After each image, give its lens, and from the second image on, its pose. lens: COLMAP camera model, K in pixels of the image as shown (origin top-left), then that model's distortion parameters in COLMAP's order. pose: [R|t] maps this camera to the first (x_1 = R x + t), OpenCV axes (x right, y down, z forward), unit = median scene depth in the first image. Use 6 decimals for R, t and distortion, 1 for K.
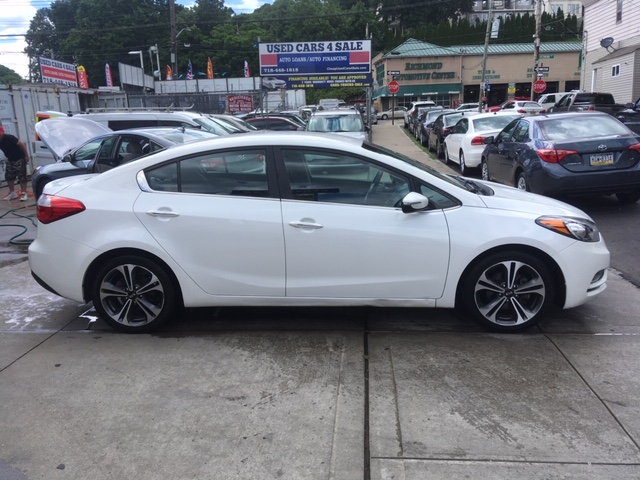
lens RADIAL K [[542.5, 0, 314.7], [0, 542.5, 240.4], [0, 0, 1]] dist [0.092720, -0.140612]
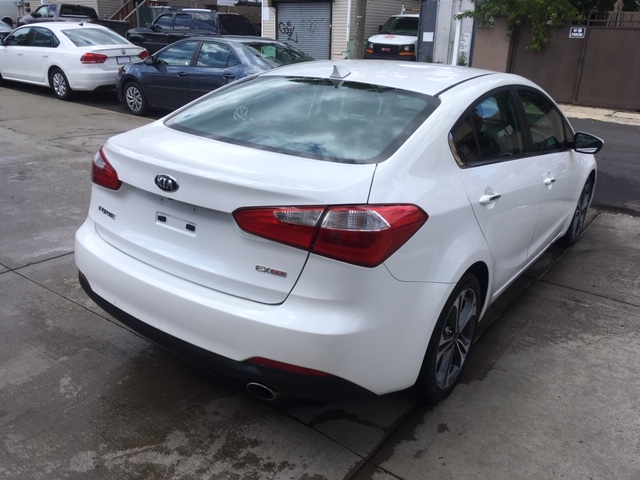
lens RADIAL K [[542.5, 0, 320.1], [0, 542.5, 240.9], [0, 0, 1]] dist [0.092720, -0.140612]
pose [[0.519771, -0.241323, 0.819513, -0.981134], [0.117588, 0.970352, 0.211161, -0.169065], [-0.846174, -0.013390, 0.532738, 0.882686]]
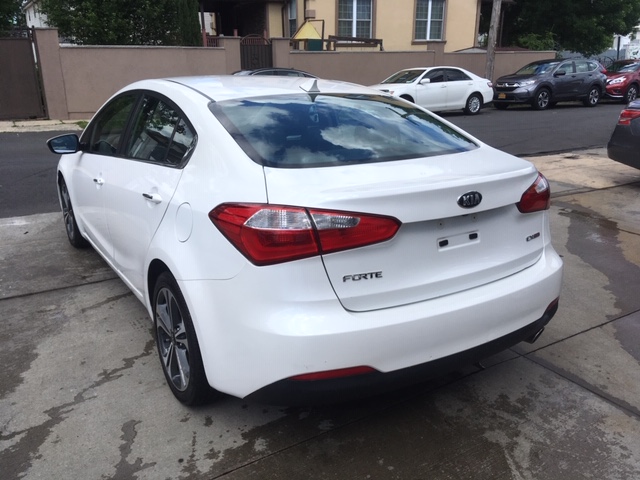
lens RADIAL K [[542.5, 0, 318.6], [0, 542.5, 240.9], [0, 0, 1]] dist [0.092720, -0.140612]
pose [[-0.594096, -0.212055, 0.775940, -0.941132], [0.191978, 0.899373, 0.392775, -0.335234], [-0.781150, 0.382310, -0.493604, 1.714386]]
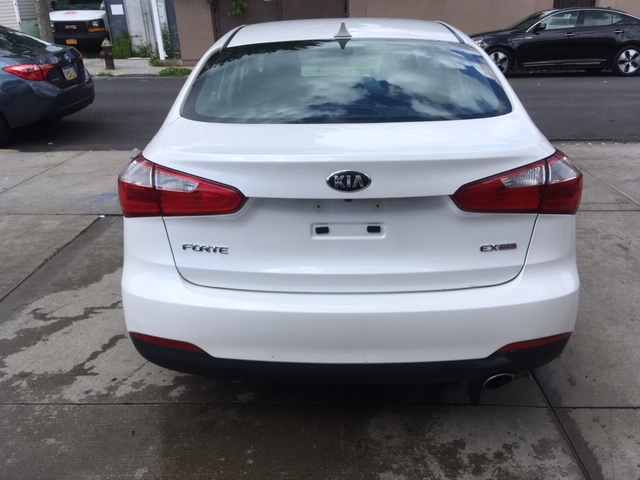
lens RADIAL K [[542.5, 0, 317.7], [0, 542.5, 241.5], [0, 0, 1]] dist [0.092720, -0.140612]
pose [[-0.043153, -0.348946, 0.936149, -1.011448], [0.239041, 0.906199, 0.348802, -0.239091], [-0.970050, 0.238829, 0.044307, 1.324061]]
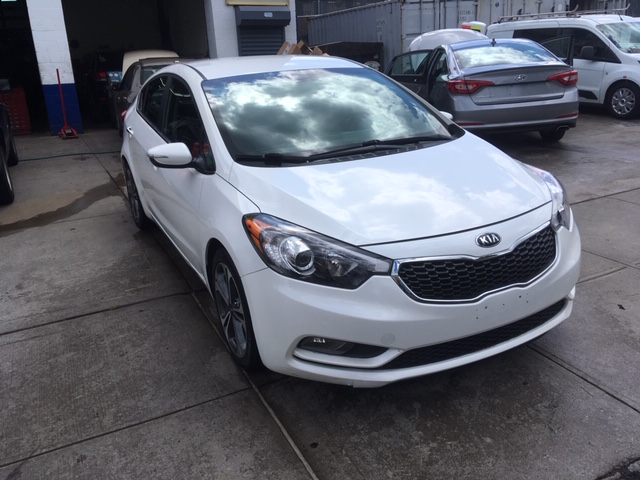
lens RADIAL K [[542.5, 0, 322.7], [0, 542.5, 237.9], [0, 0, 1]] dist [0.092720, -0.140612]
pose [[0.521248, 0.280595, -0.805957, 0.993332], [-0.149751, 0.959822, 0.237313, -0.179836], [0.840164, -0.003006, 0.542324, 0.758235]]
